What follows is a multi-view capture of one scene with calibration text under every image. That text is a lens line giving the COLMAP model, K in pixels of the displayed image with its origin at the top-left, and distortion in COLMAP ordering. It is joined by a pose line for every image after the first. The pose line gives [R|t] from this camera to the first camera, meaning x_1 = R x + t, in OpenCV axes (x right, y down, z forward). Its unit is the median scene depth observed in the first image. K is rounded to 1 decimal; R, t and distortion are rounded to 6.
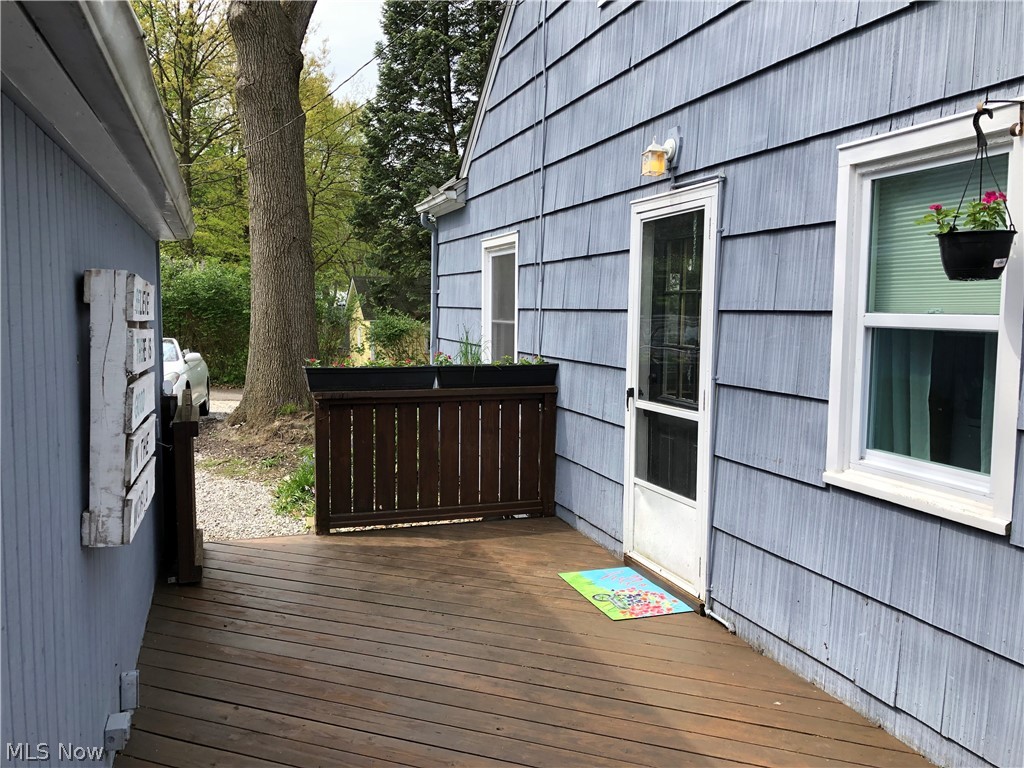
lens RADIAL K [[834.0, 0, 514.4], [0, 834.0, 383.2], [0, 0, 1]] dist [0.044315, -0.038056]
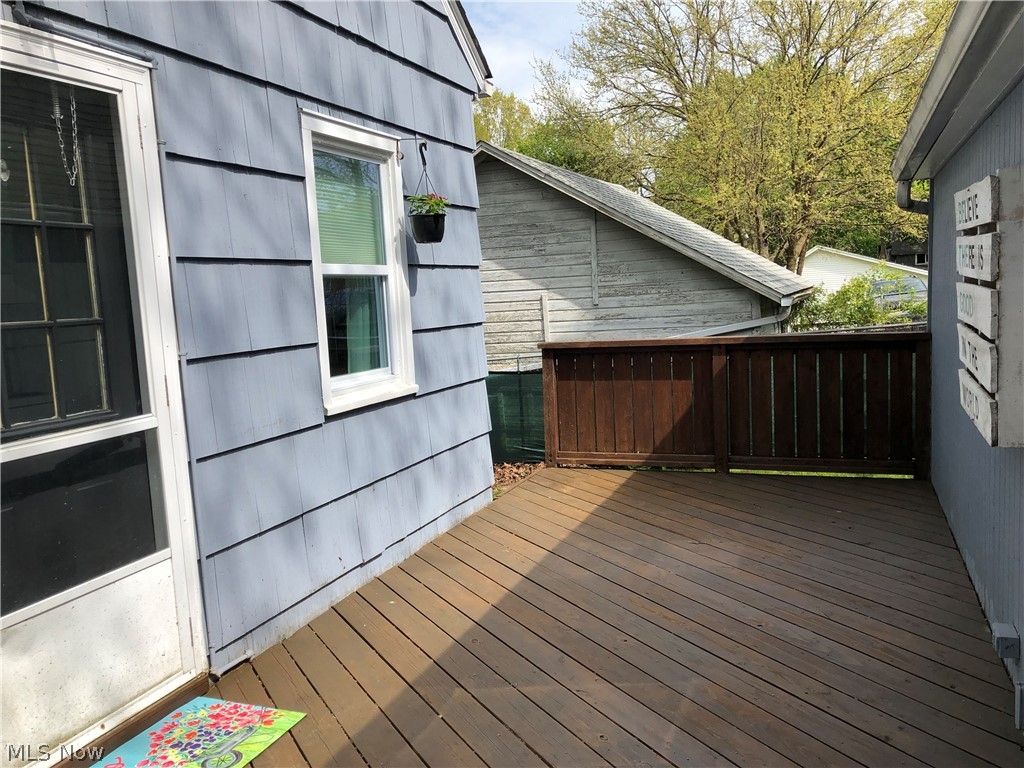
lens RADIAL K [[834.0, 0, 515.3], [0, 834.0, 386.3], [0, 0, 1]] dist [0.044315, -0.038056]
pose [[-0.758848, -0.046163, 0.649629, -0.429875], [0.100012, 0.977393, 0.186279, -0.081290], [-0.643543, 0.206328, -0.737076, 1.326879]]
